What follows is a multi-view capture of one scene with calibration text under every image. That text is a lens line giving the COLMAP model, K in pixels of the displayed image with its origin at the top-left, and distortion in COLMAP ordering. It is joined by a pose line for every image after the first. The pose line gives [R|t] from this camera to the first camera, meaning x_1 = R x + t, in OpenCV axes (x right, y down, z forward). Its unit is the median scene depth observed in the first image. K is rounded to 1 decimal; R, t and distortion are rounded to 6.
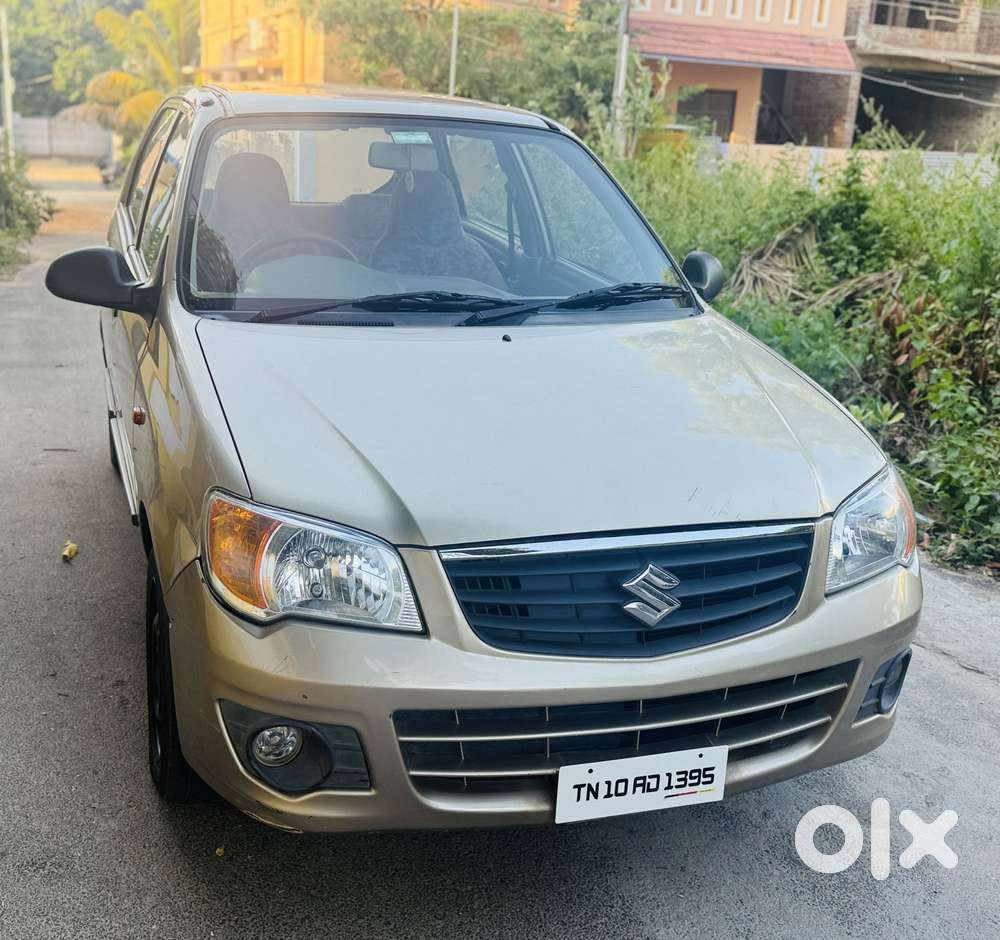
lens RADIAL K [[1264.1, 0, 451.7], [0, 1264.1, 471.9], [0, 0, 1]] dist [0.173112, -0.409762]
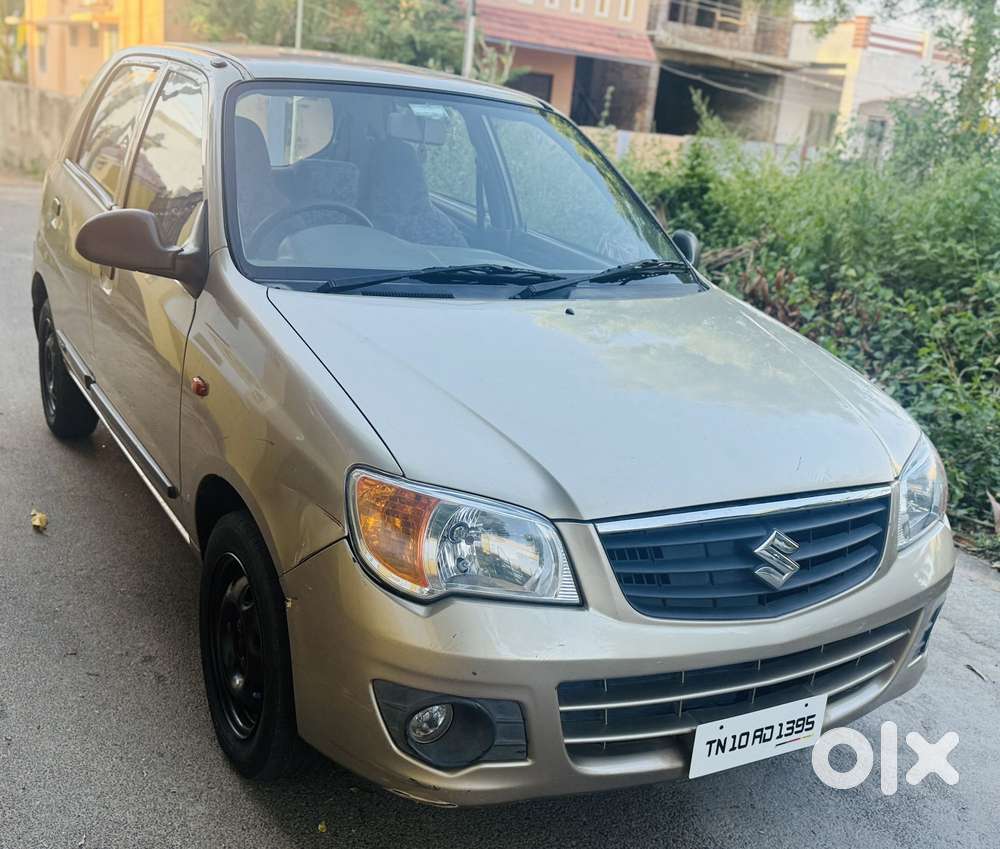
lens RADIAL K [[1168.8, 0, 514.8], [0, 1168.8, 446.3], [0, 0, 1]] dist [0.178656, -0.421544]
pose [[0.974629, -0.013859, 0.223399, -0.207518], [0.008783, 0.999681, 0.023698, -0.017457], [-0.223656, -0.021135, 0.974439, 0.066657]]
